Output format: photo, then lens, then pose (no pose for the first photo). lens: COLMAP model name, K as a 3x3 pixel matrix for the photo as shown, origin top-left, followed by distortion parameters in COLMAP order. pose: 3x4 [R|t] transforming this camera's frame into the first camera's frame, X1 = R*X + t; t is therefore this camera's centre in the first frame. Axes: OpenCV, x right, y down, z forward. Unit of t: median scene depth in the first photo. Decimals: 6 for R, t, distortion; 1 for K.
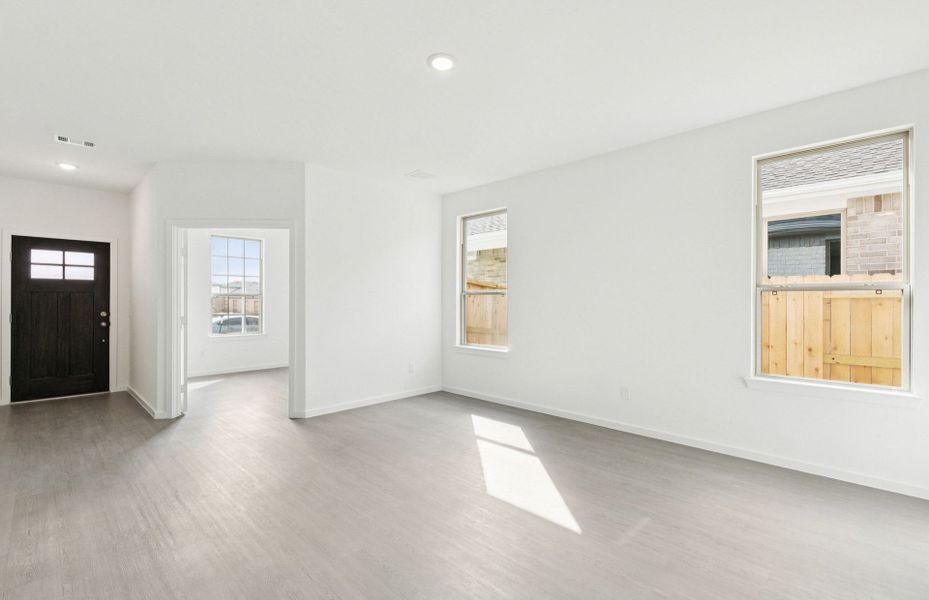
lens RADIAL K [[417.6, 0, 468.7], [0, 417.6, 300.0], [0, 0, 1]] dist [0.000037, -0.000075]
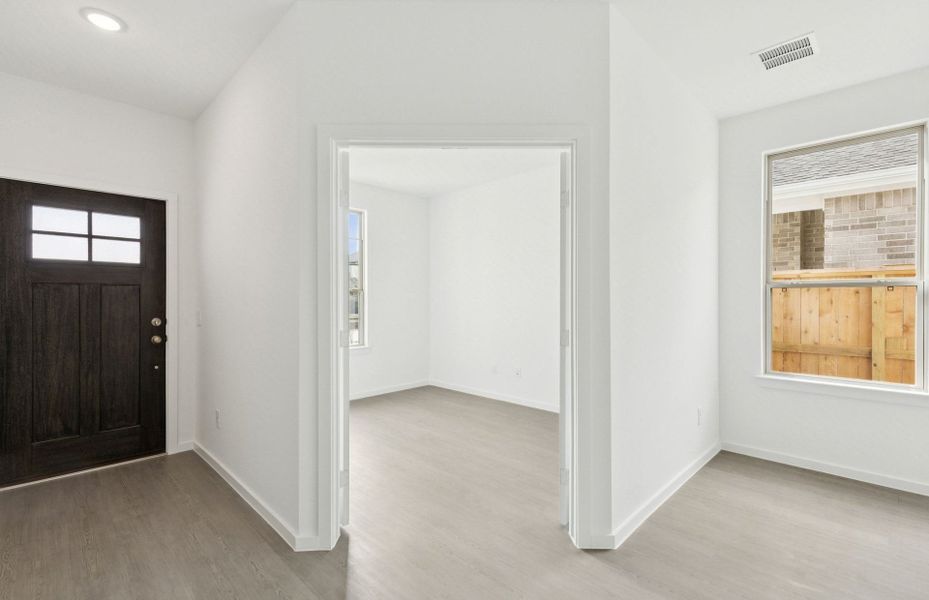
lens RADIAL K [[417.6, 0, 468.7], [0, 417.6, 300.0], [0, 0, 1]] dist [0.000037, -0.000075]
pose [[0.999986, -0.000634, -0.005265, -0.434943], [0.000667, 0.999981, 0.006193, -0.000508], [0.005261, -0.006196, 0.999967, 0.418585]]
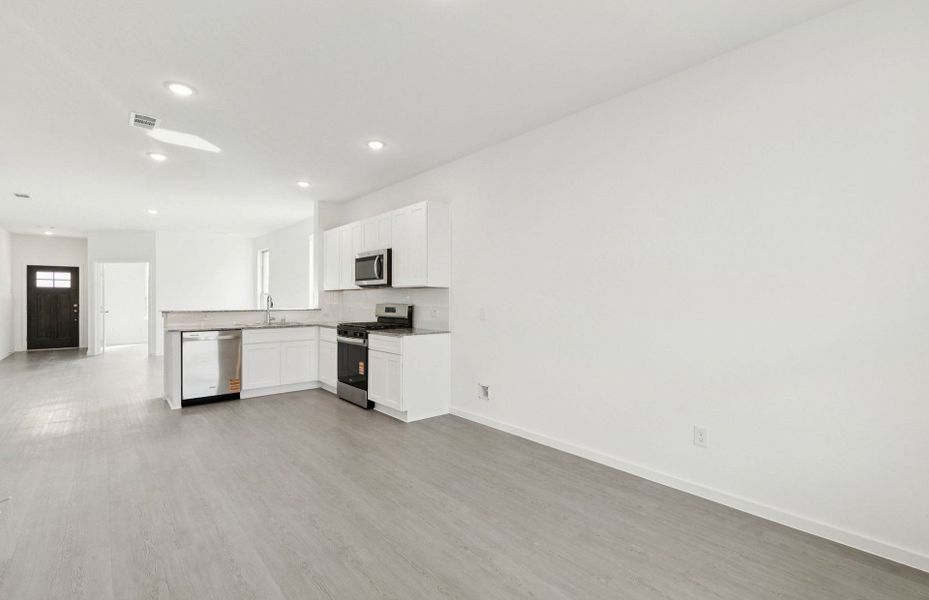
lens RADIAL K [[417.6, 0, 468.7], [0, 417.6, 300.0], [0, 0, 1]] dist [0.000037, -0.000075]
pose [[0.997746, -0.002861, -0.067037, 0.999800], [0.003068, 0.999991, 0.002979, 0.009163], [0.067027, -0.003178, 0.997746, -0.739792]]
